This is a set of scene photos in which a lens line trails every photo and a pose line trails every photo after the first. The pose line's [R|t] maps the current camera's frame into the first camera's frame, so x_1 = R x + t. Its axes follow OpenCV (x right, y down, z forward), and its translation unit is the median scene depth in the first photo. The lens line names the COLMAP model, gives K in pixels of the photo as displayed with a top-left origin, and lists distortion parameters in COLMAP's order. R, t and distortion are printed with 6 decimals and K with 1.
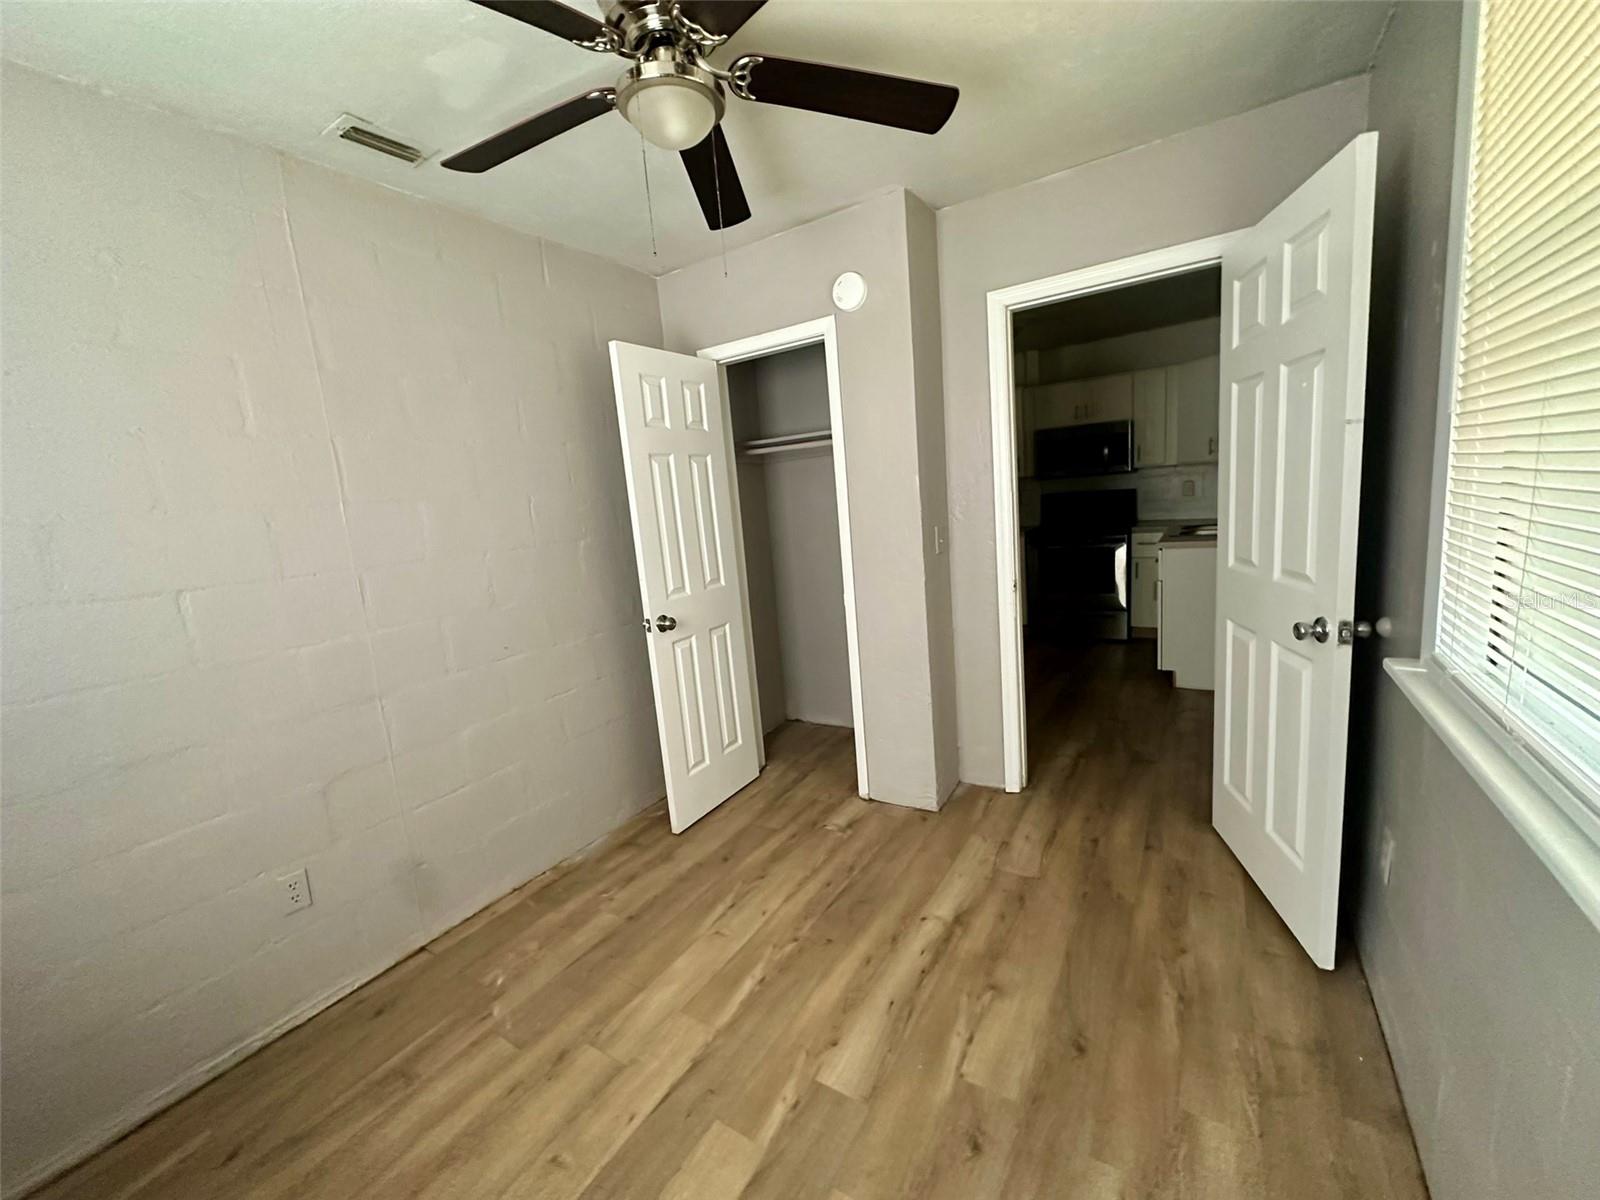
lens RADIAL K [[642.1, 0, 804.8], [0, 642.1, 602.9], [0, 0, 1]] dist [0.000641, 0.000206]
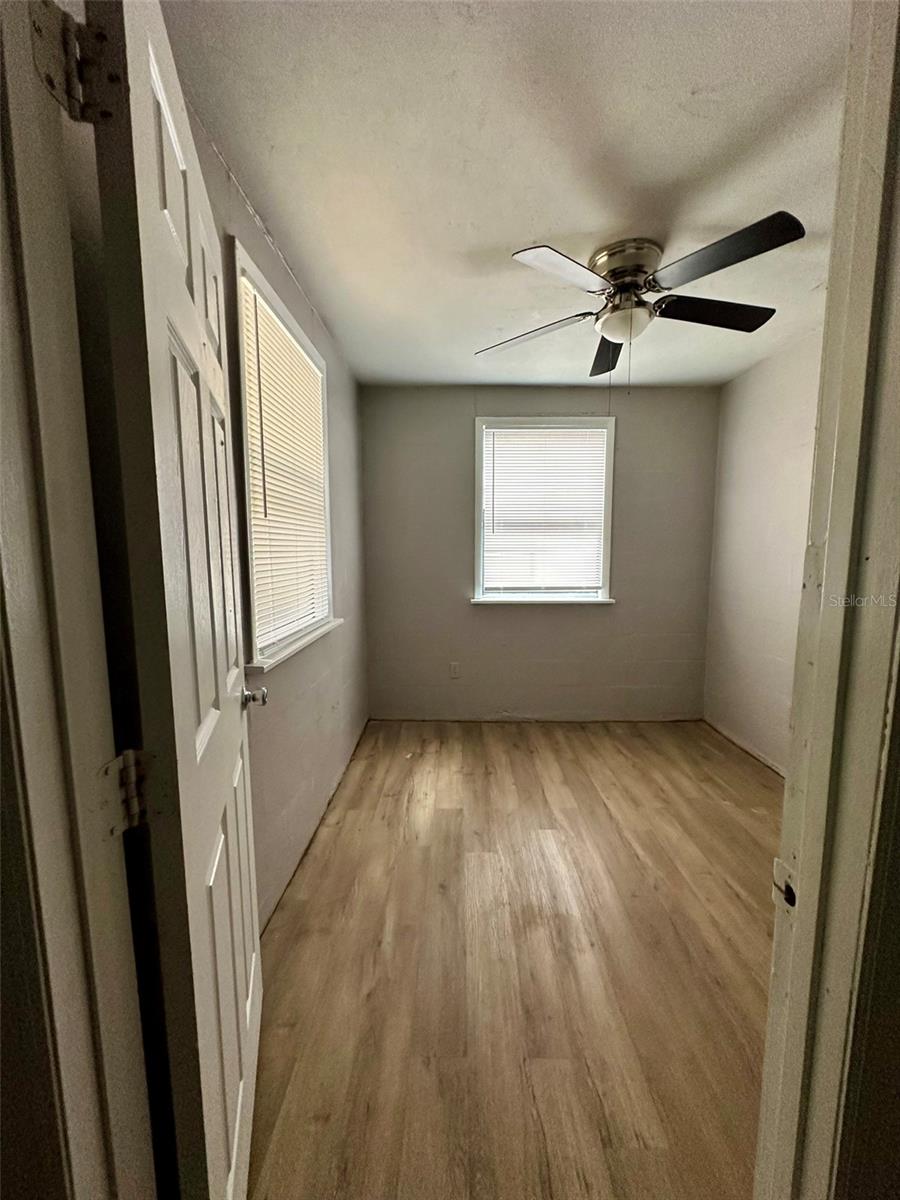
lens RADIAL K [[481.5, 0, 446.5], [0, 481.5, 604.3], [0, 0, 1]] dist [0.000641, 0.000206]
pose [[-0.858999, 0.141328, -0.492085, 0.850007], [-0.016229, 0.953146, 0.302075, -0.322189], [0.511721, 0.267468, -0.816458, 1.677742]]
